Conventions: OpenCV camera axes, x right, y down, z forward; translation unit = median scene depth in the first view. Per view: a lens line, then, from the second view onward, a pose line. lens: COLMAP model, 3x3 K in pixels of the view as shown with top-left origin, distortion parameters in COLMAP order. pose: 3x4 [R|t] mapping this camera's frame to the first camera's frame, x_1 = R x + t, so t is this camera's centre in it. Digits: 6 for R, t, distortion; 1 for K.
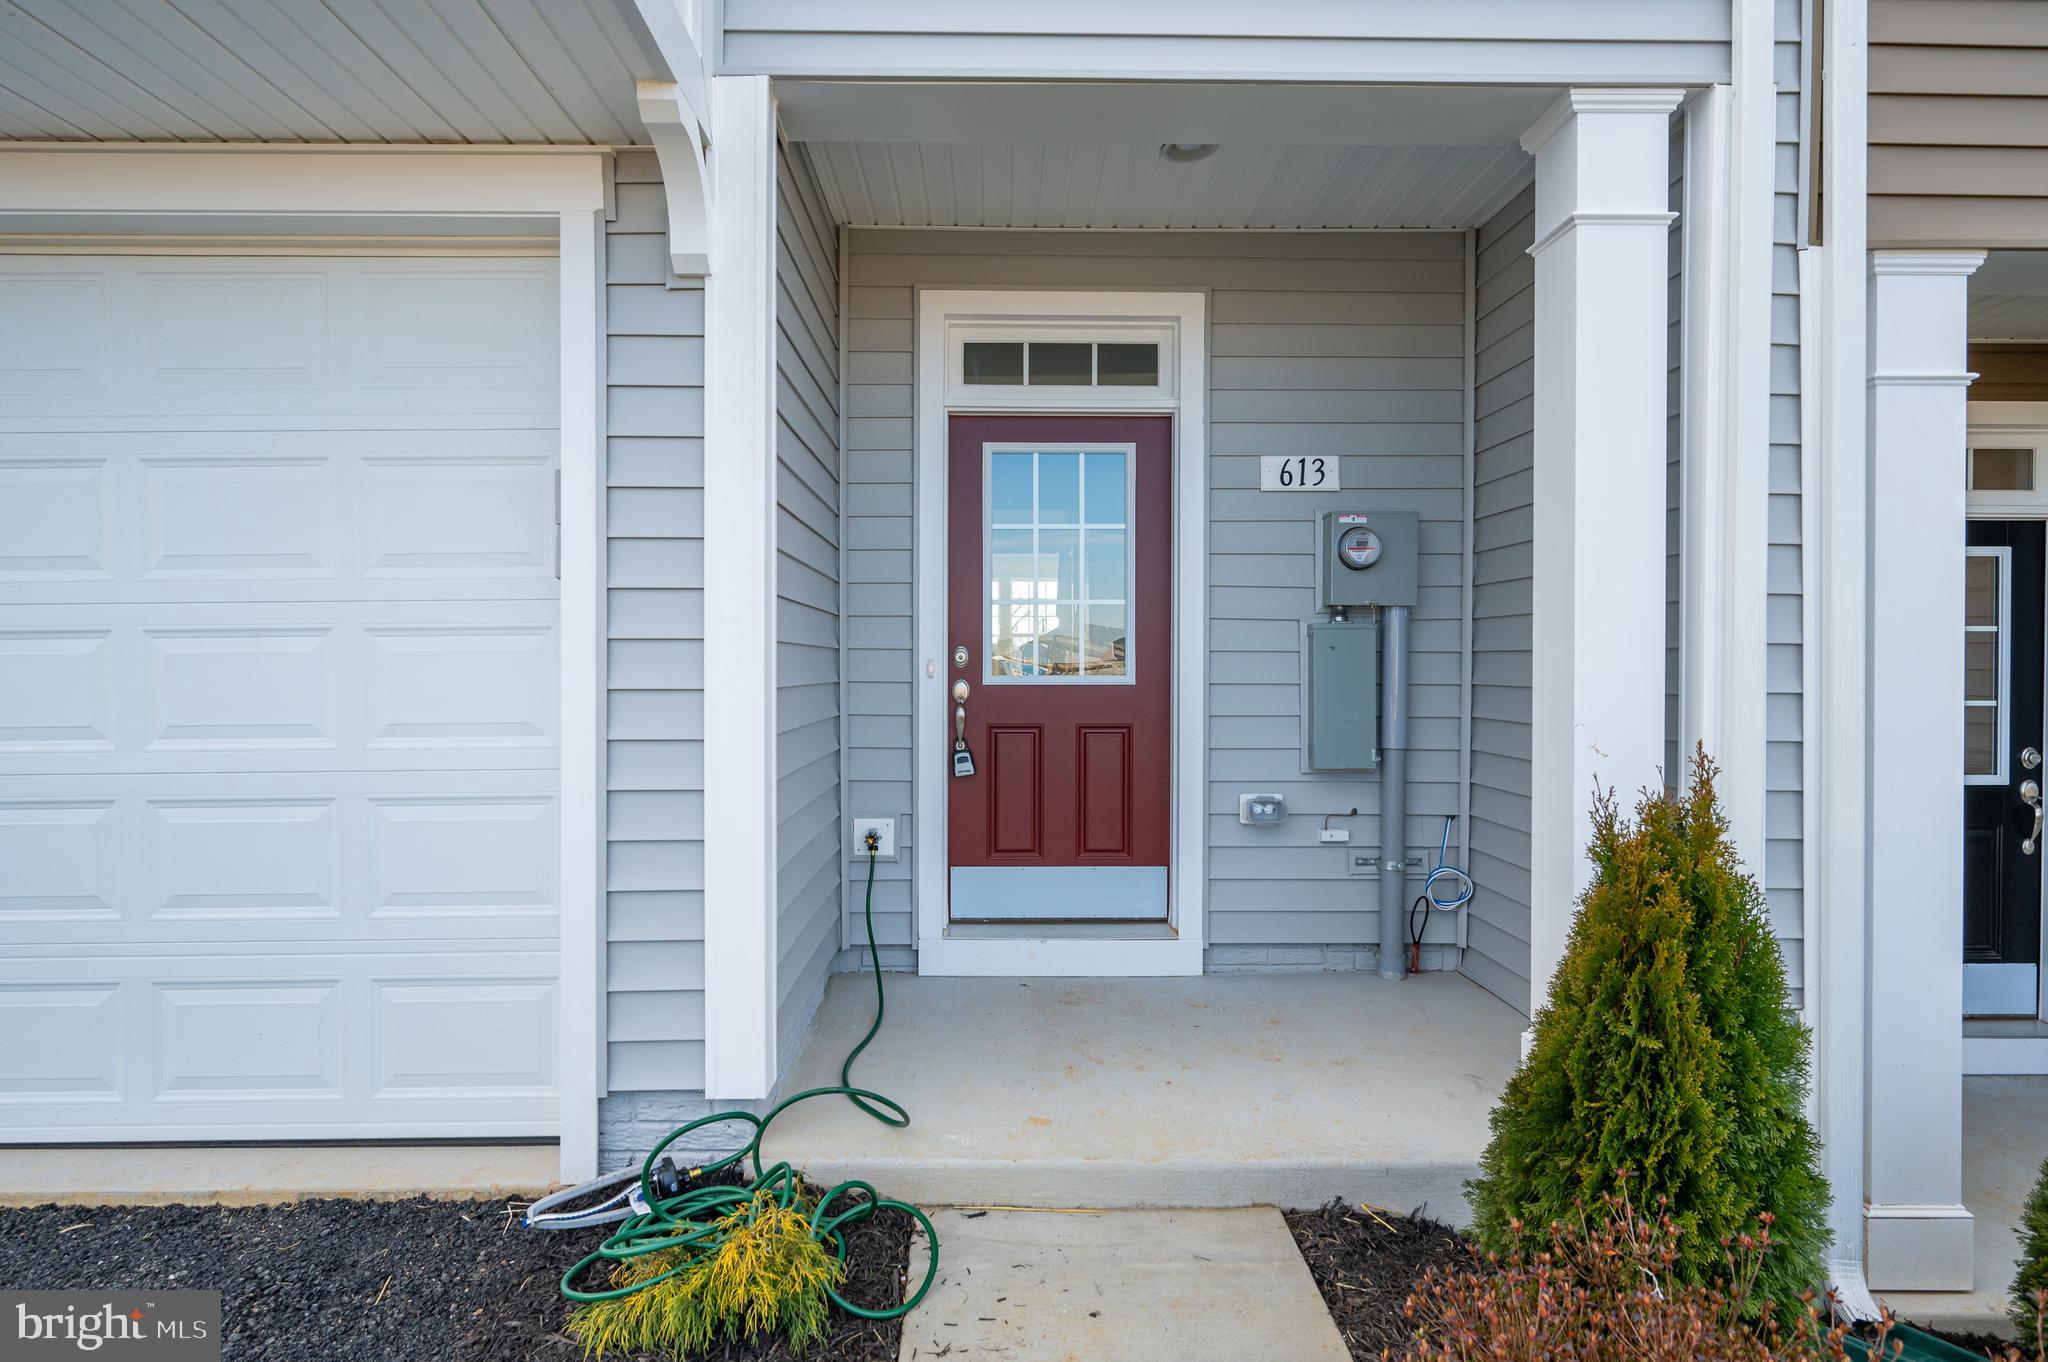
lens RADIAL K [[1142.5, 0, 998.7], [0, 1142.5, 676.9], [0, 0, 1]] dist [0.000393, -0.000135]
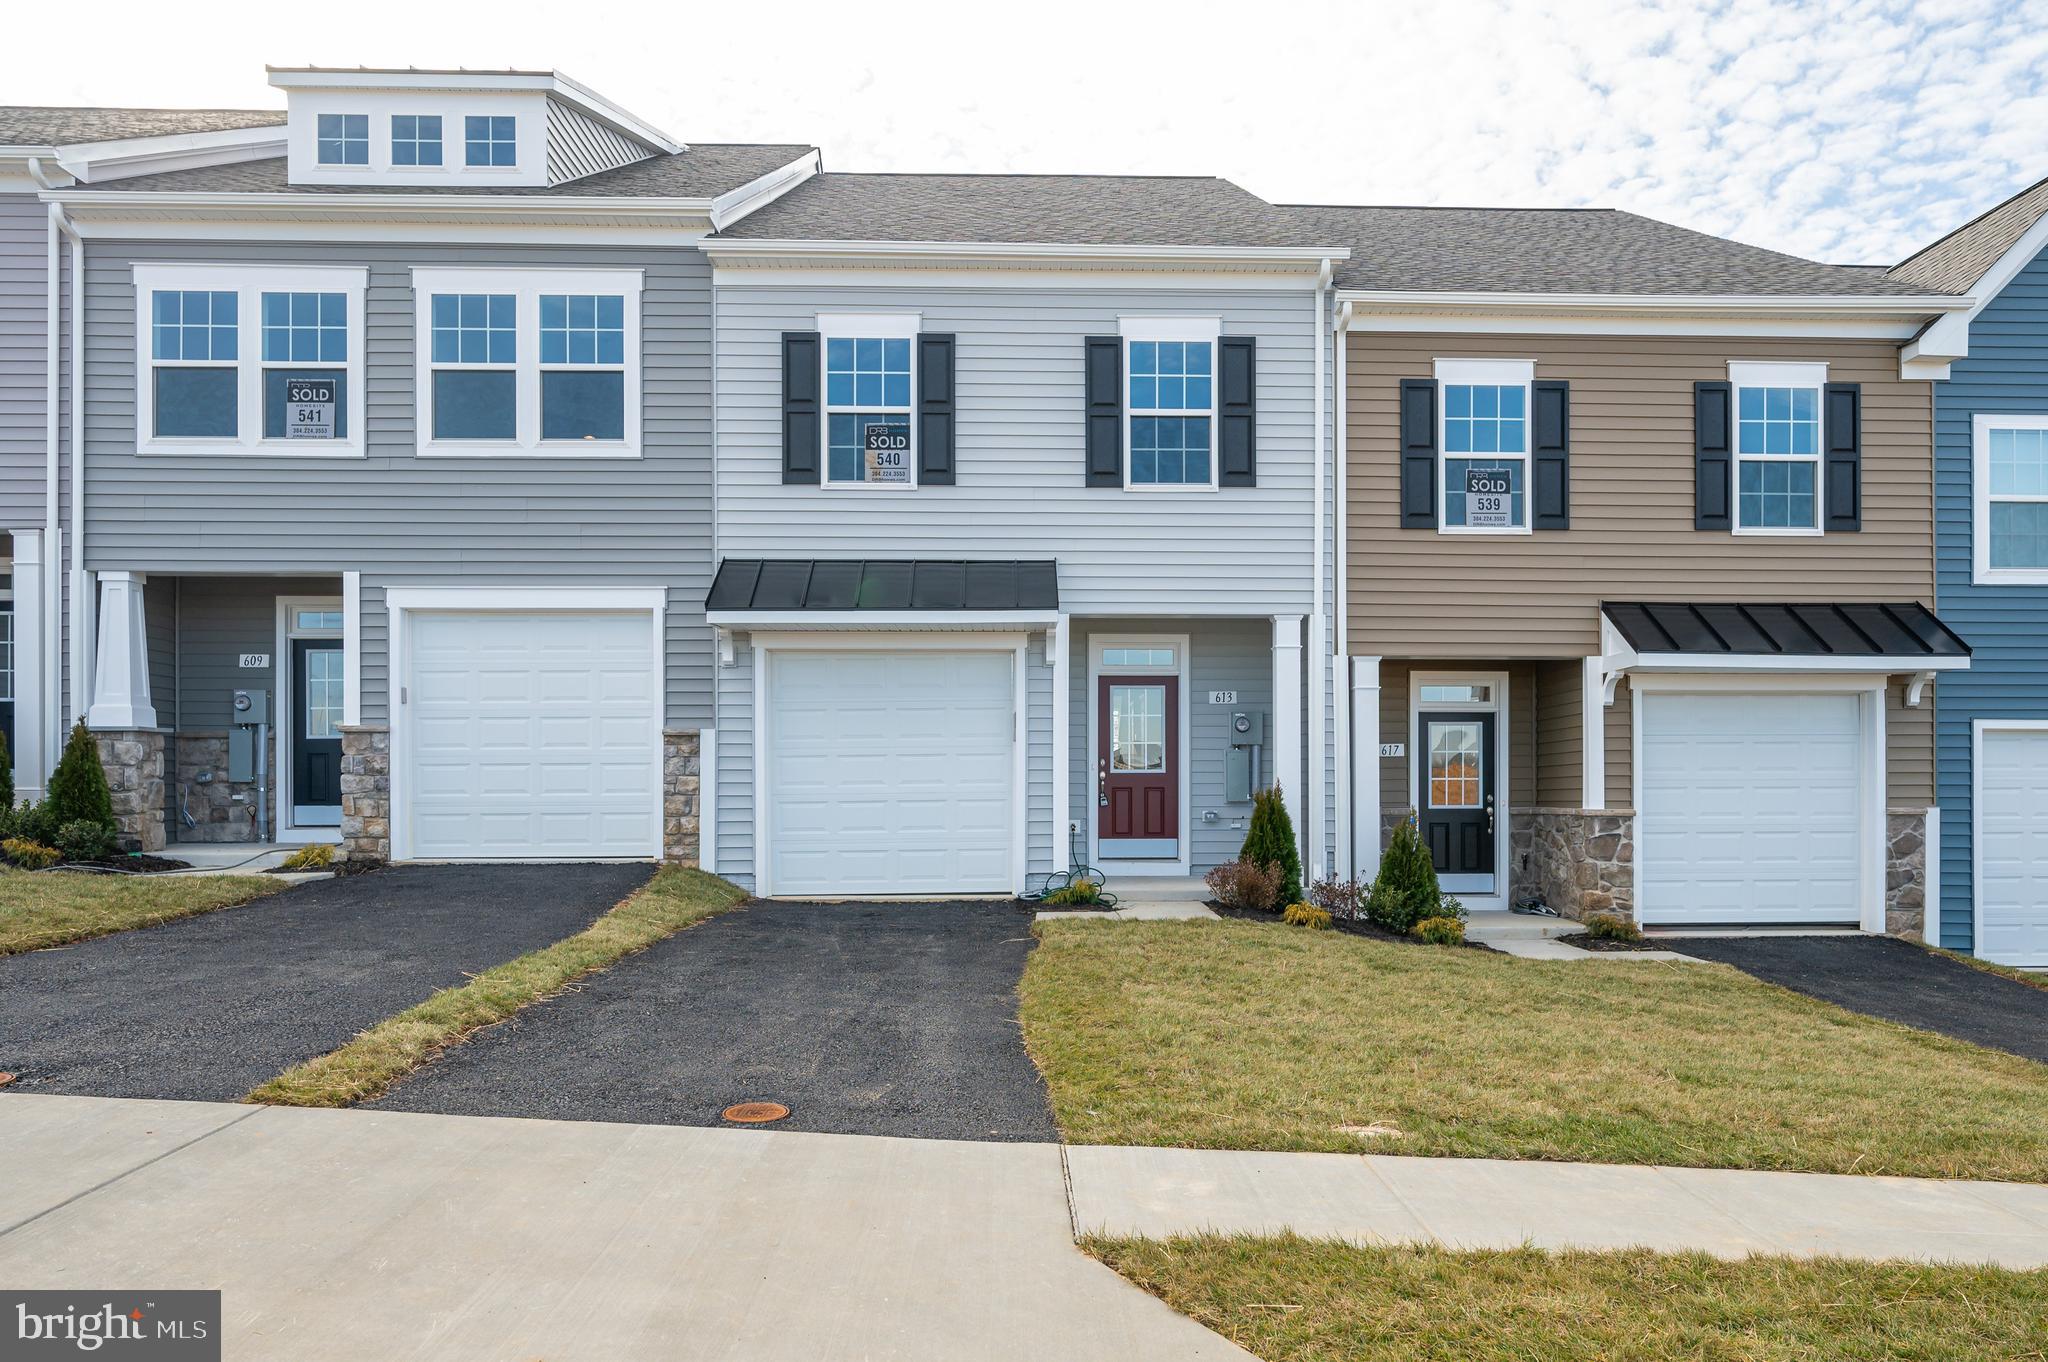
lens RADIAL K [[1251.8, 0, 1065.4], [0, 1251.8, 785.1], [0, 0, 1]] dist [0.002580, 0.000362]
pose [[0.999680, -0.003142, 0.025115, -0.301740], [0.003397, 0.999943, -0.010119, 0.101025], [-0.025082, 0.010201, 0.999633, -3.071717]]
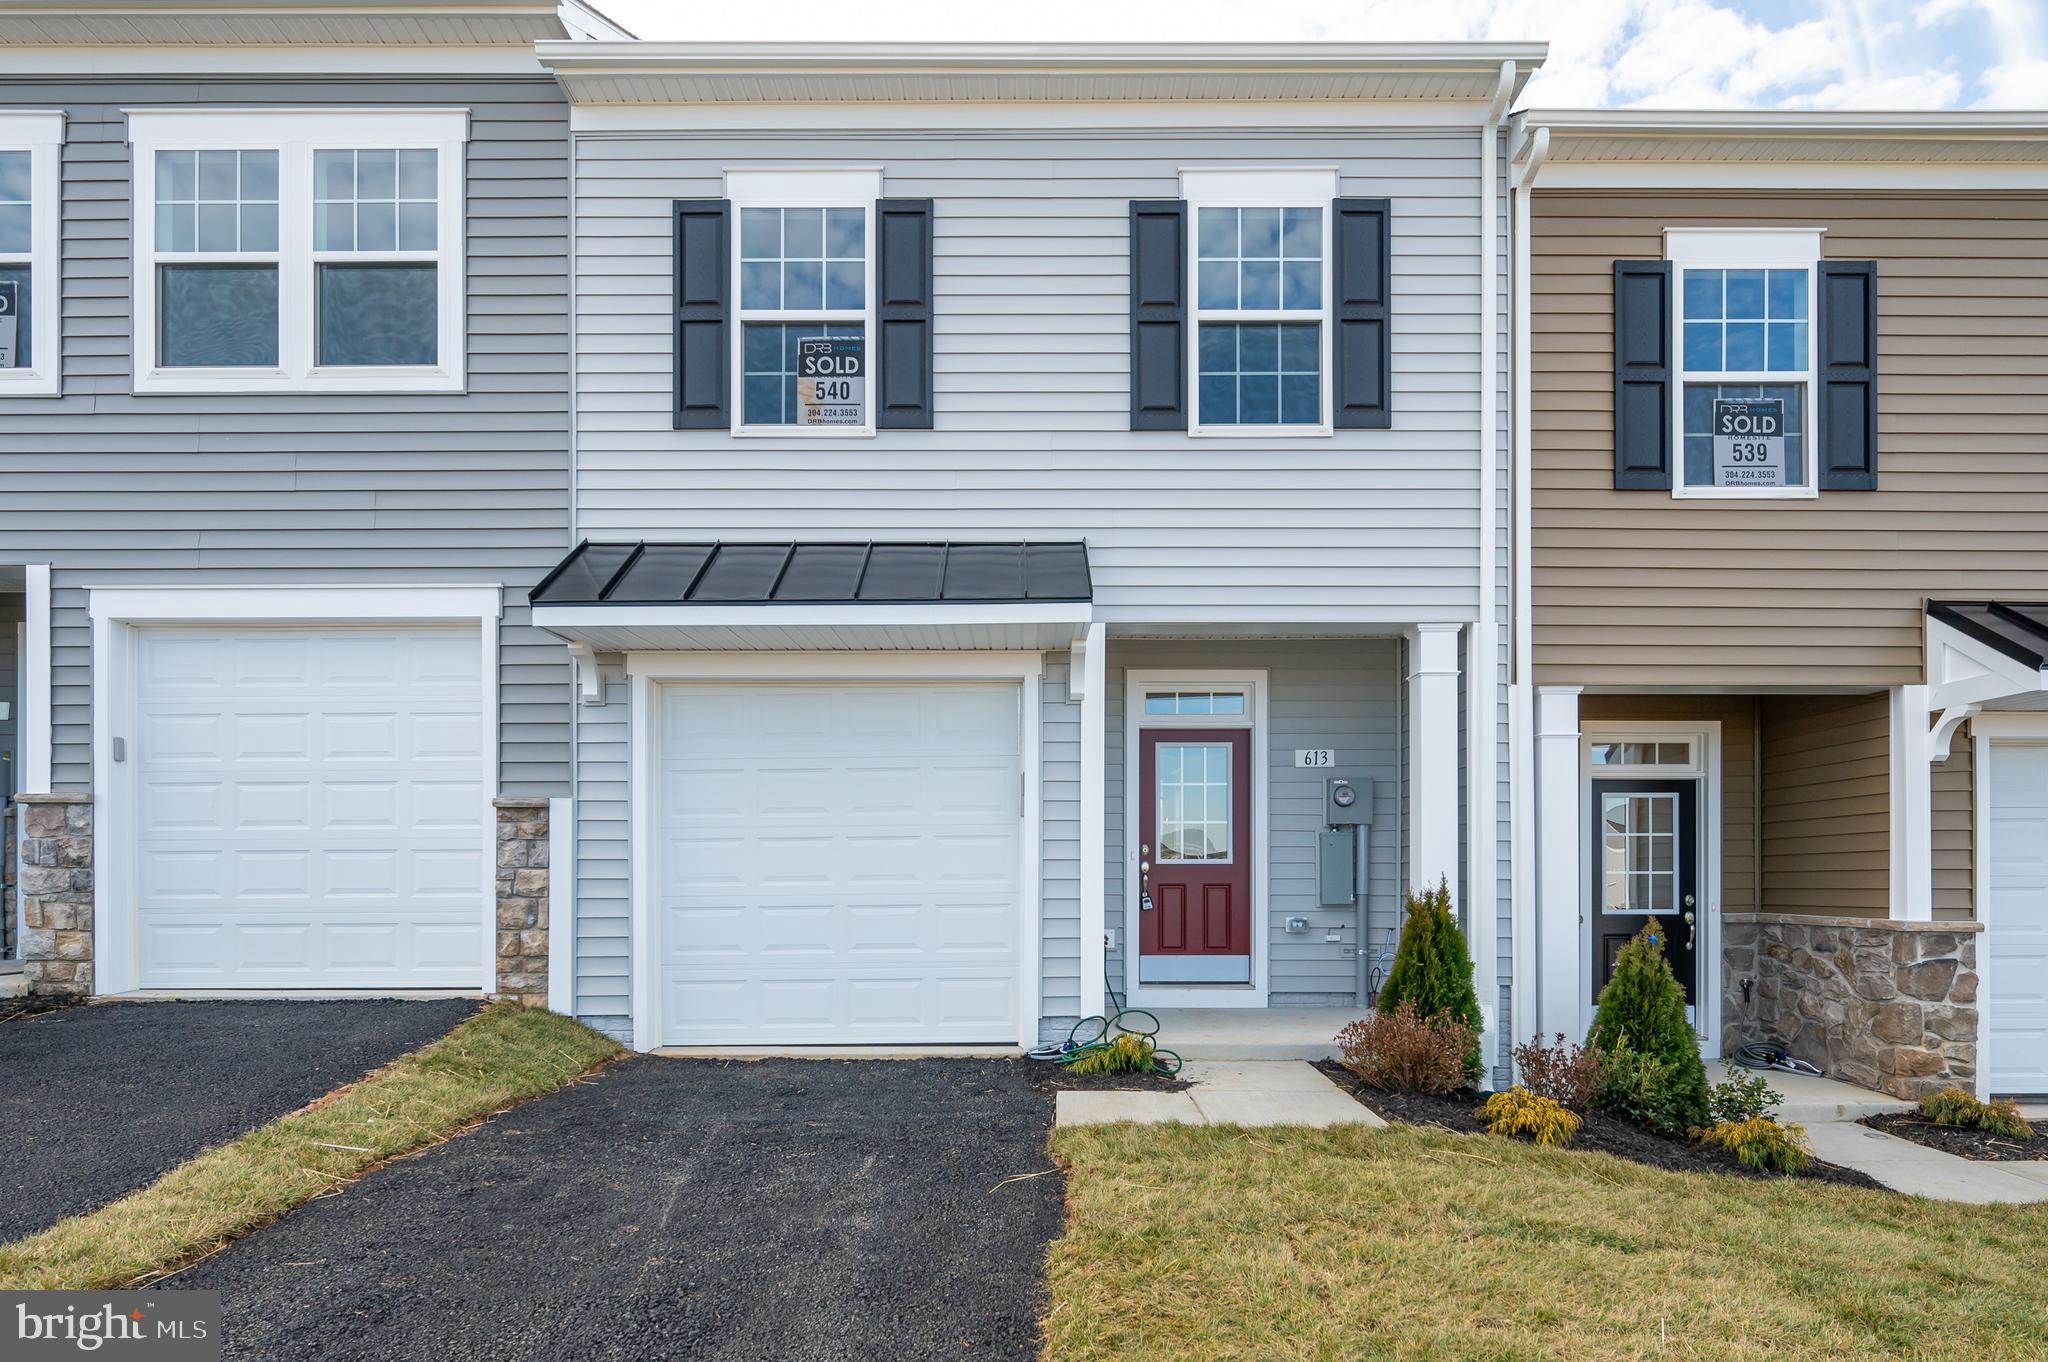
lens RADIAL K [[1081.2, 0, 1027.9], [0, 1081.2, 869.7], [0, 0, 1]] dist [-0.000397, 0.000162]
pose [[0.999903, -0.002190, -0.013750, -0.320331], [0.002026, 0.999927, -0.011872, 0.058887], [0.013775, 0.011843, 0.999835, -1.346052]]
